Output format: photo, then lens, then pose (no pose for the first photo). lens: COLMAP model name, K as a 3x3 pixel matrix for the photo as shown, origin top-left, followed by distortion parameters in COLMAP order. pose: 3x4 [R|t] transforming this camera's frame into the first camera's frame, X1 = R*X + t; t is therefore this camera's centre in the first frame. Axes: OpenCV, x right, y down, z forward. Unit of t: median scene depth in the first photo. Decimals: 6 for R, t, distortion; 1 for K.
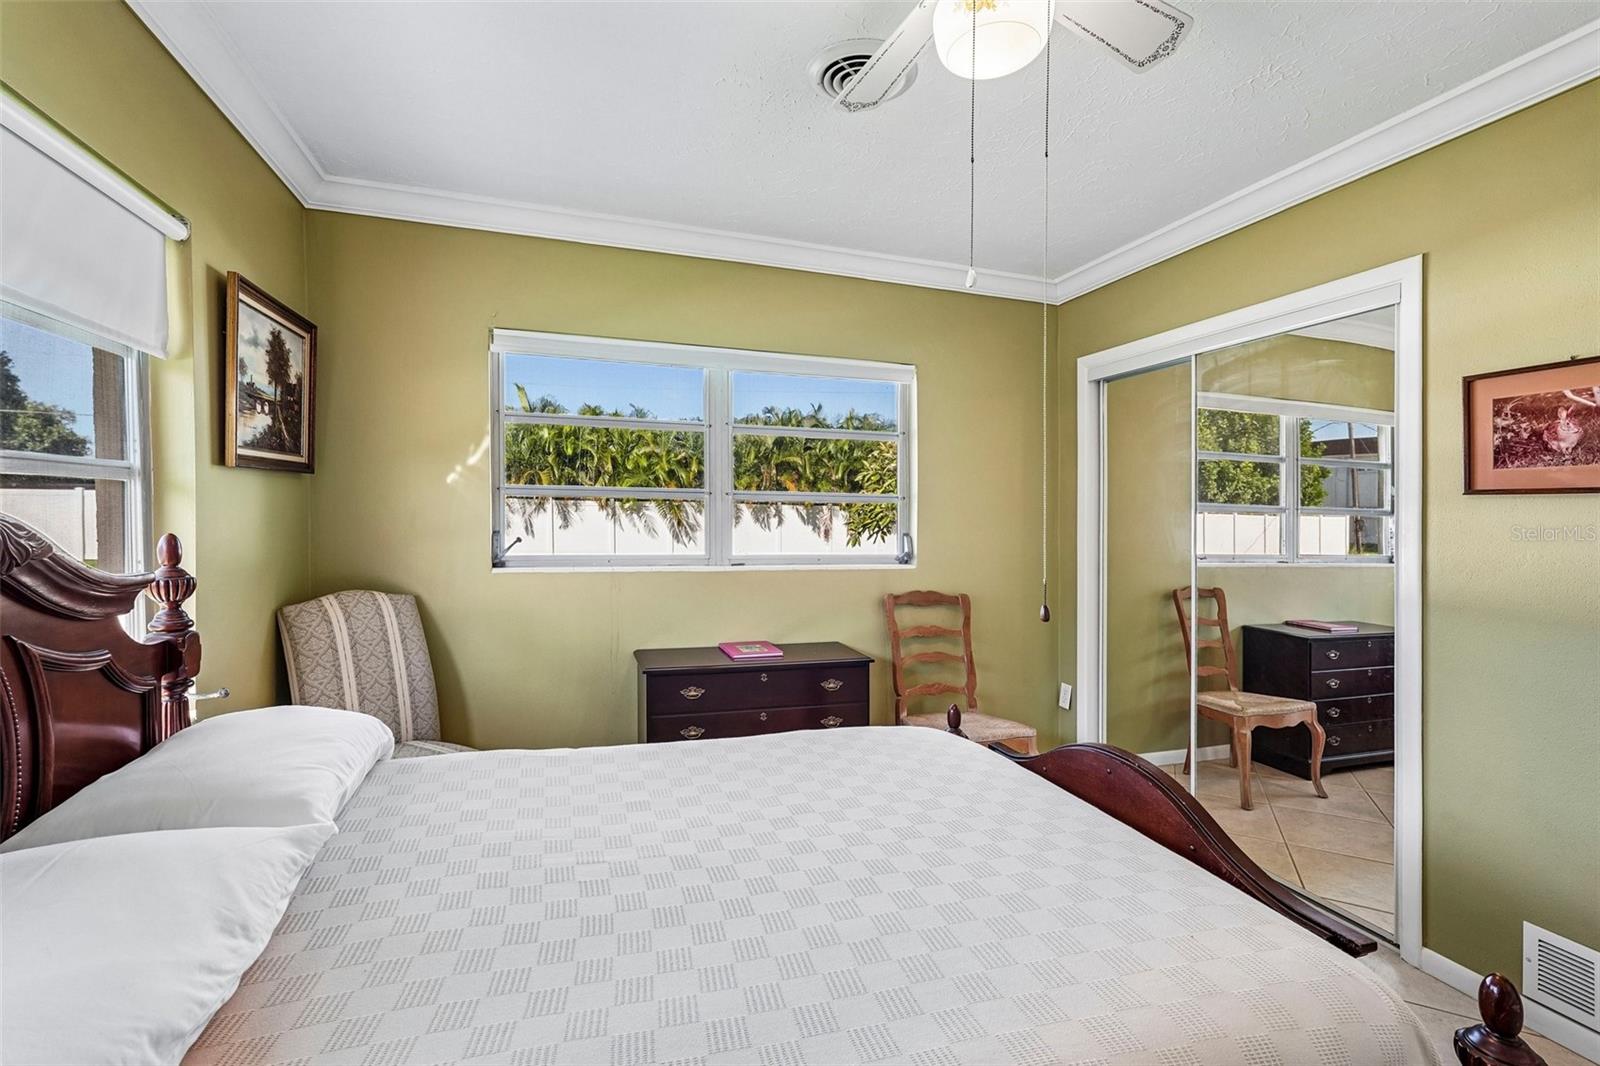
lens RADIAL K [[706.9, 0, 803.6], [0, 706.9, 529.6], [0, 0, 1]] dist [-0.004835, 0.002644]
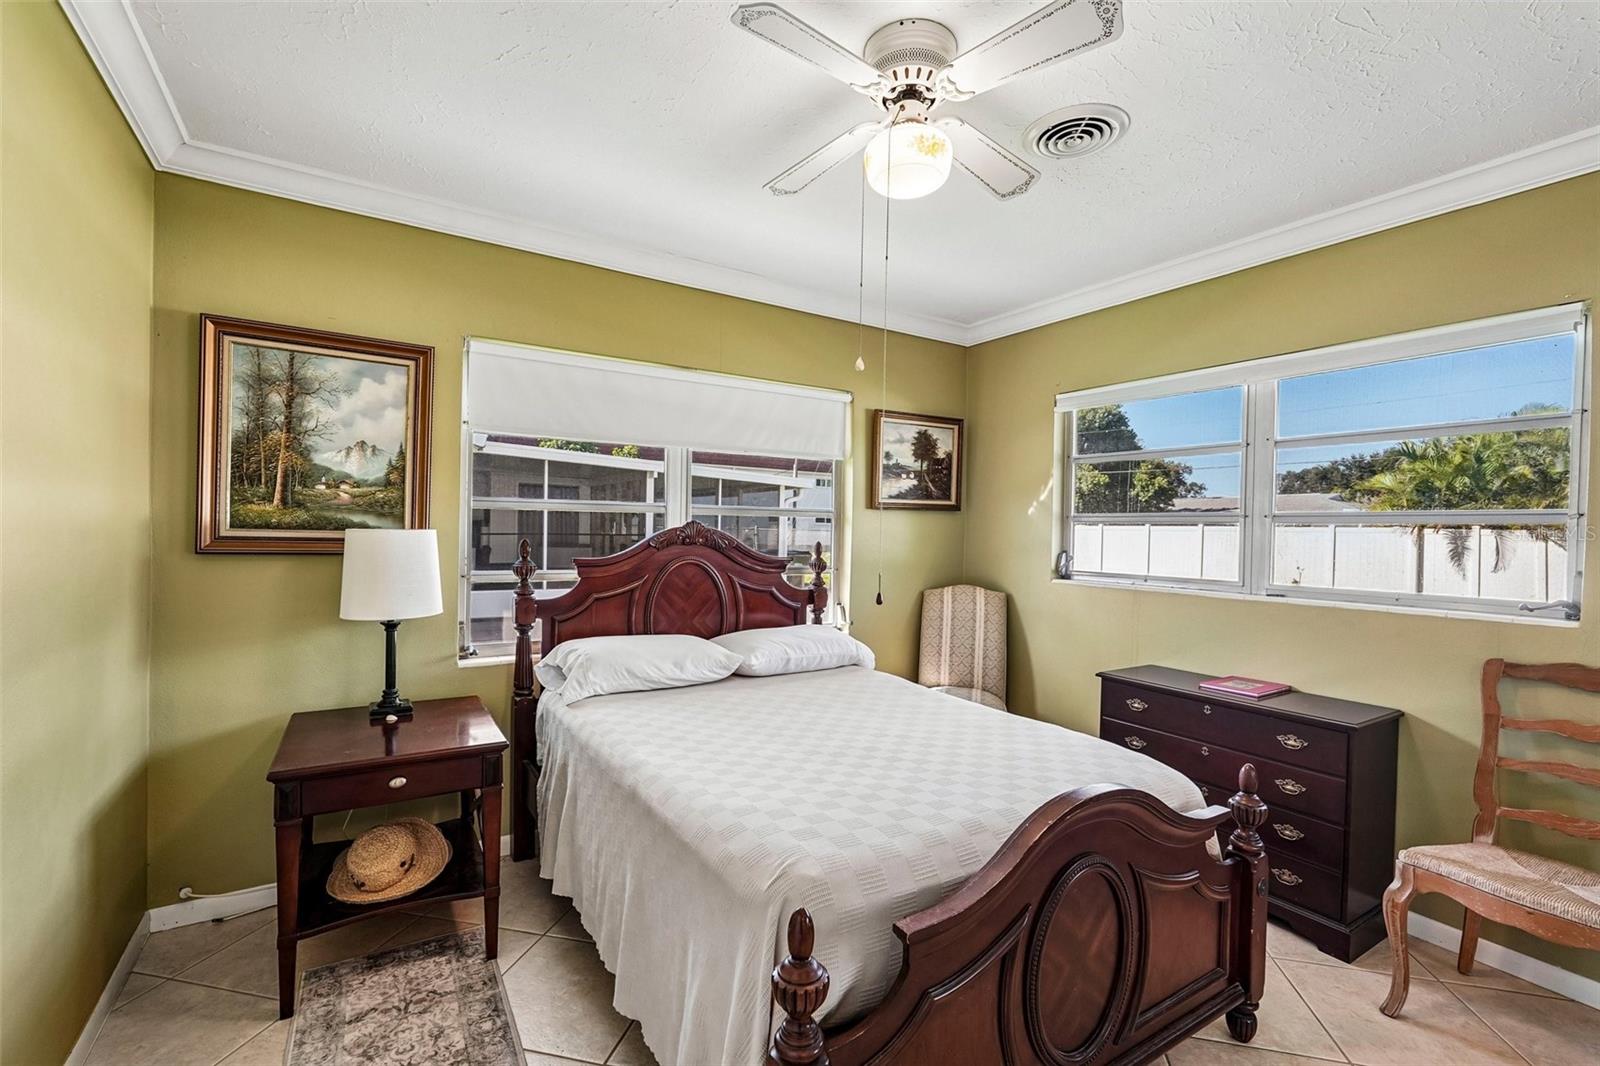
lens RADIAL K [[706.9, 0, 810.1], [0, 706.9, 533.7], [0, 0, 1]] dist [-0.004835, 0.002644]
pose [[0.265446, -0.003364, -0.964120, 0.836751], [-0.038612, 0.999155, -0.014117, 0.009249], [0.963352, 0.040974, 0.265091, 0.267986]]
